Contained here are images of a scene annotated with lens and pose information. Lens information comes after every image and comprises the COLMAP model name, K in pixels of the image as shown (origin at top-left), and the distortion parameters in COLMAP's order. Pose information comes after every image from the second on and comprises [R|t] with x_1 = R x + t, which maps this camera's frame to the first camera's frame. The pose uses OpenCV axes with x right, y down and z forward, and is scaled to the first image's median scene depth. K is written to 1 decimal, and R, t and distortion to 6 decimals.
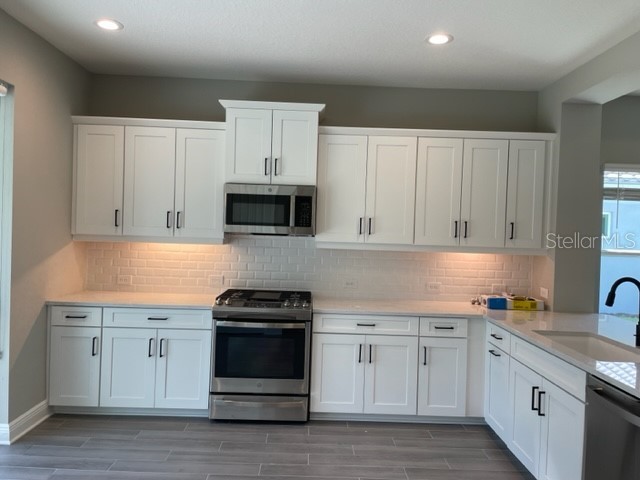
lens RADIAL K [[493.4, 0, 320.0], [0, 493.4, 240.0], [0, 0, 1]] dist [0.097562, -0.139920]
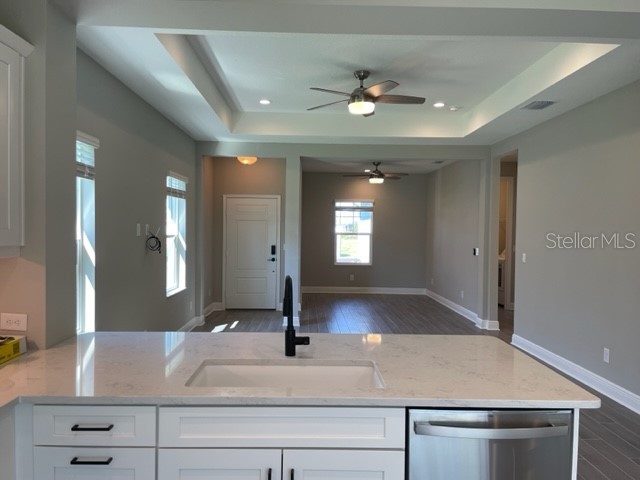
lens RADIAL K [[485.9, 0, 320.0], [0, 485.9, 240.0], [0, 0, 1]] dist [0.096403, -0.127379]
pose [[-0.002218, -0.056526, 0.998399, -0.118775], [0.002916, 0.998397, 0.056532, -0.019455], [-0.999993, 0.003037, -0.002049, 0.689021]]
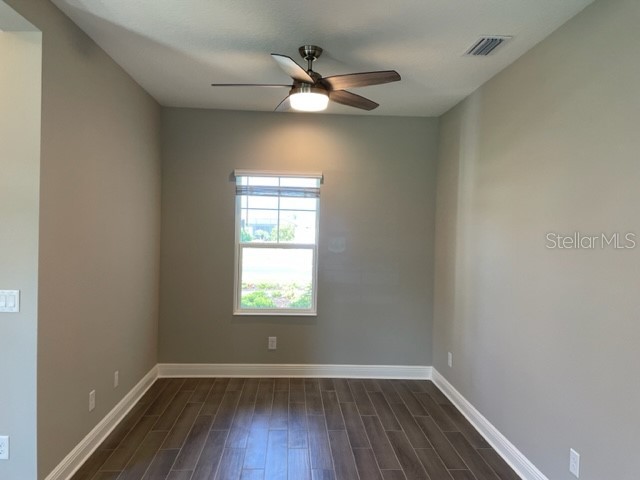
lens RADIAL K [[485.9, 0, 320.0], [0, 485.9, 240.0], [0, 0, 1]] dist [0.096403, -0.127379]
pose [[-0.039037, -0.058306, 0.997535, 1.429817], [-0.012830, 0.998243, 0.057845, 0.013585], [-0.999155, -0.010540, -0.039717, 0.418280]]
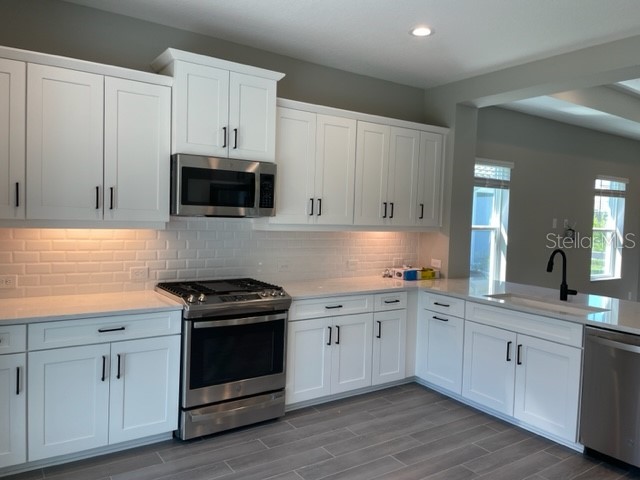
lens RADIAL K [[485.9, 0, 320.0], [0, 485.9, 240.0], [0, 0, 1]] dist [0.096403, -0.127379]
pose [[0.836355, -0.035210, 0.547057, -0.440949], [0.005402, 0.998416, 0.056001, -0.017450], [-0.548162, -0.043882, 0.835220, 0.194139]]
